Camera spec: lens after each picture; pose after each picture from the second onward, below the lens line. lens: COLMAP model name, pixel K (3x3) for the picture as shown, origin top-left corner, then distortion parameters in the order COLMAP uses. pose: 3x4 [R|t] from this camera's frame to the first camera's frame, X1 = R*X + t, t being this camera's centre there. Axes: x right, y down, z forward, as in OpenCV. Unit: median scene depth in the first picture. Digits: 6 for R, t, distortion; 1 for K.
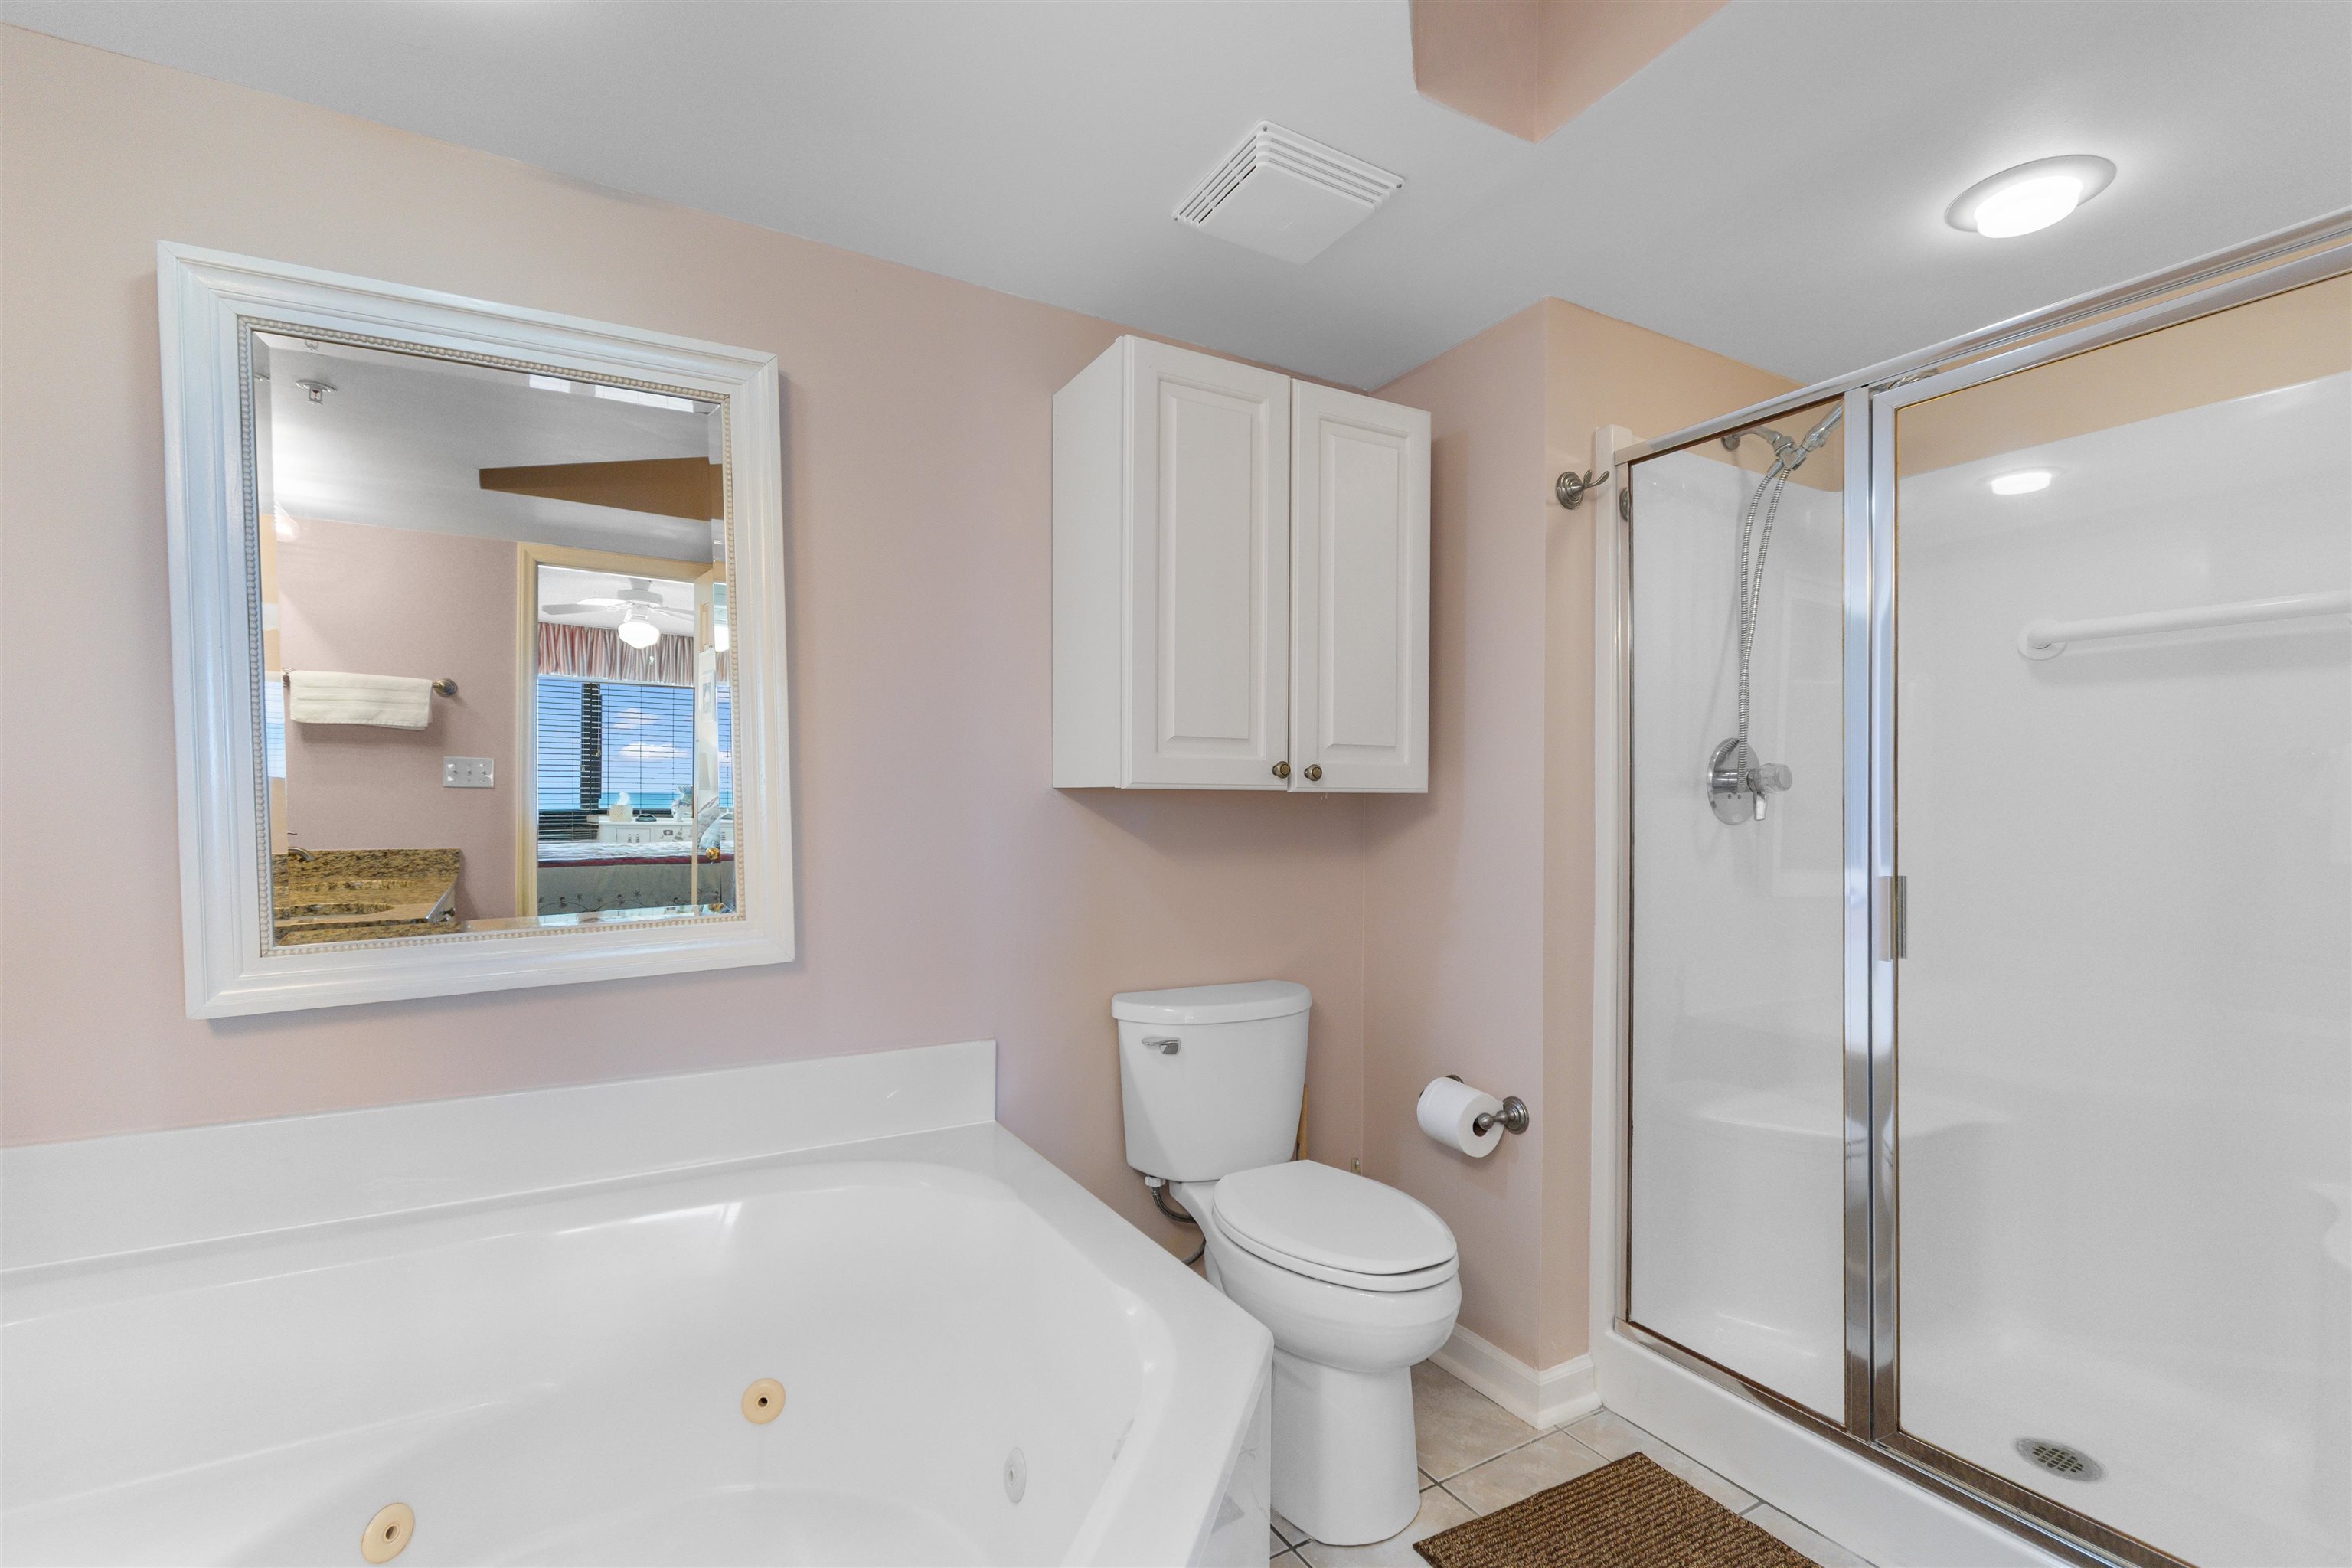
lens RADIAL K [[1033.0, 0, 1174.7], [0, 1033.0, 805.3], [0, 0, 1]] dist [0.010309, -0.000305]
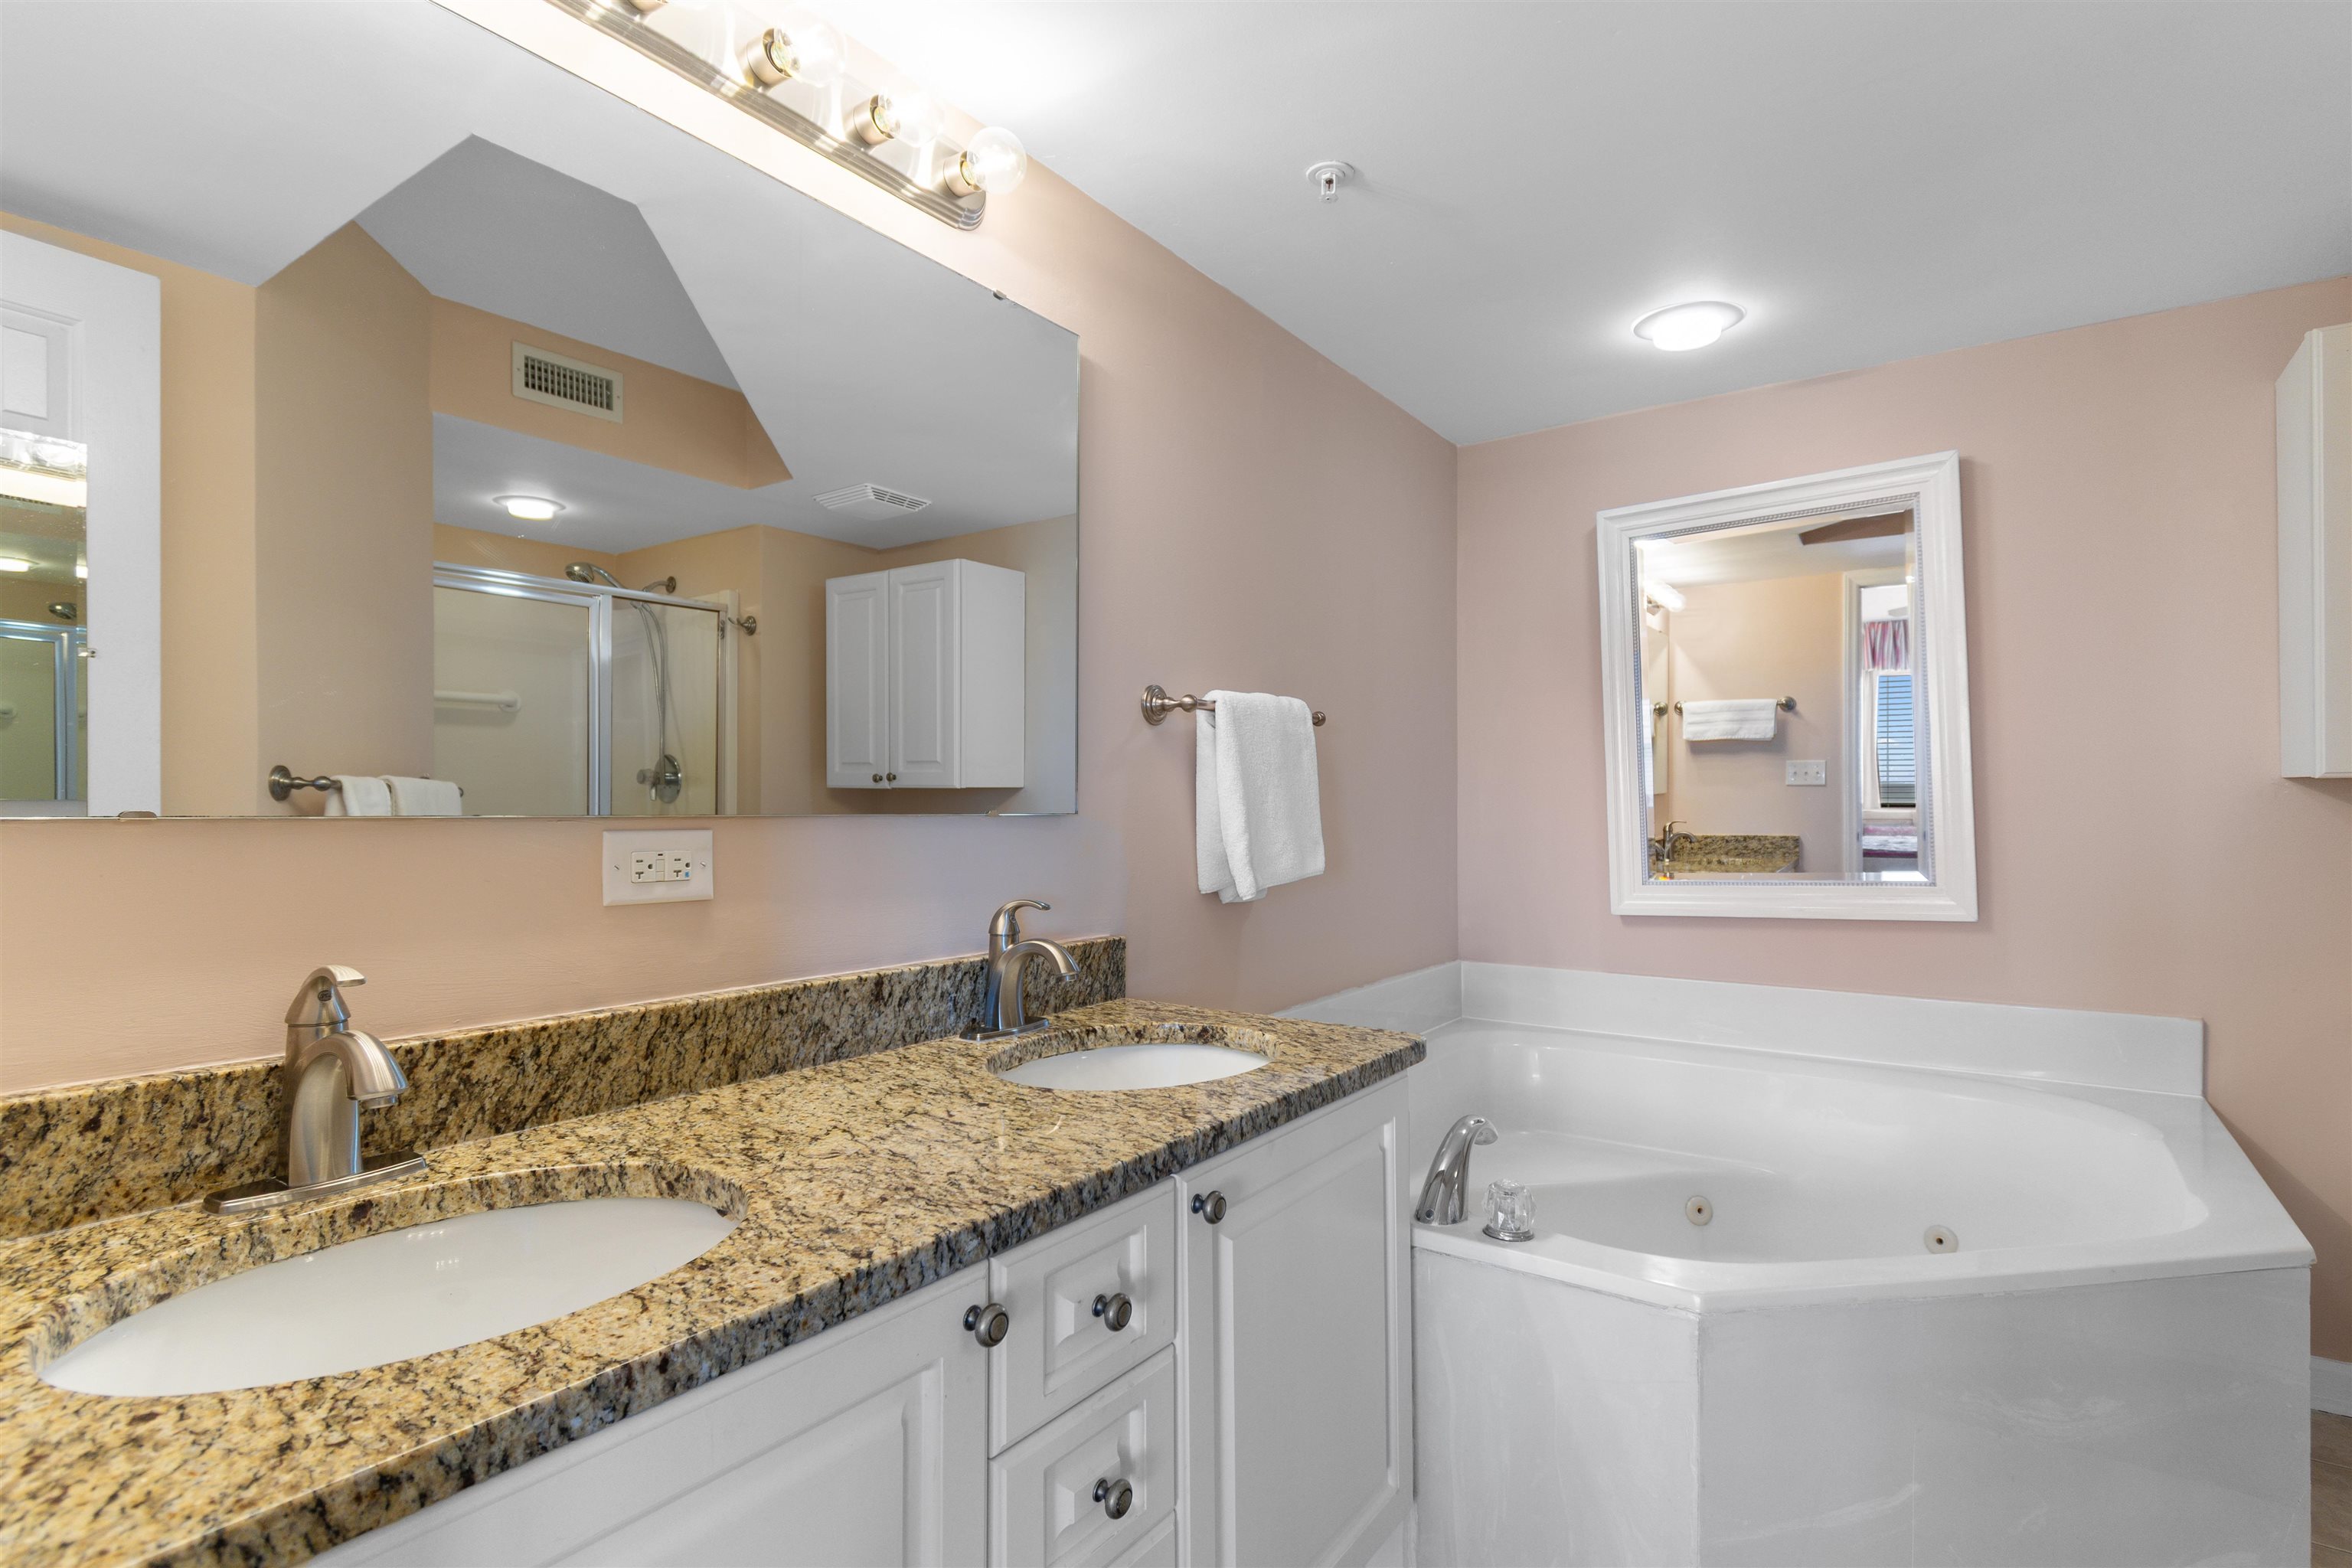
lens RADIAL K [[1155.8, 0, 1175.4], [0, 1155.8, 806.5], [0, 0, 1]] dist [0.000698, 0.000376]
pose [[0.414553, -0.003675, -0.910018, 0.248143], [0.009342, 0.999956, 0.000218, 0.000277], [0.909977, -0.008591, 0.414569, -0.230653]]
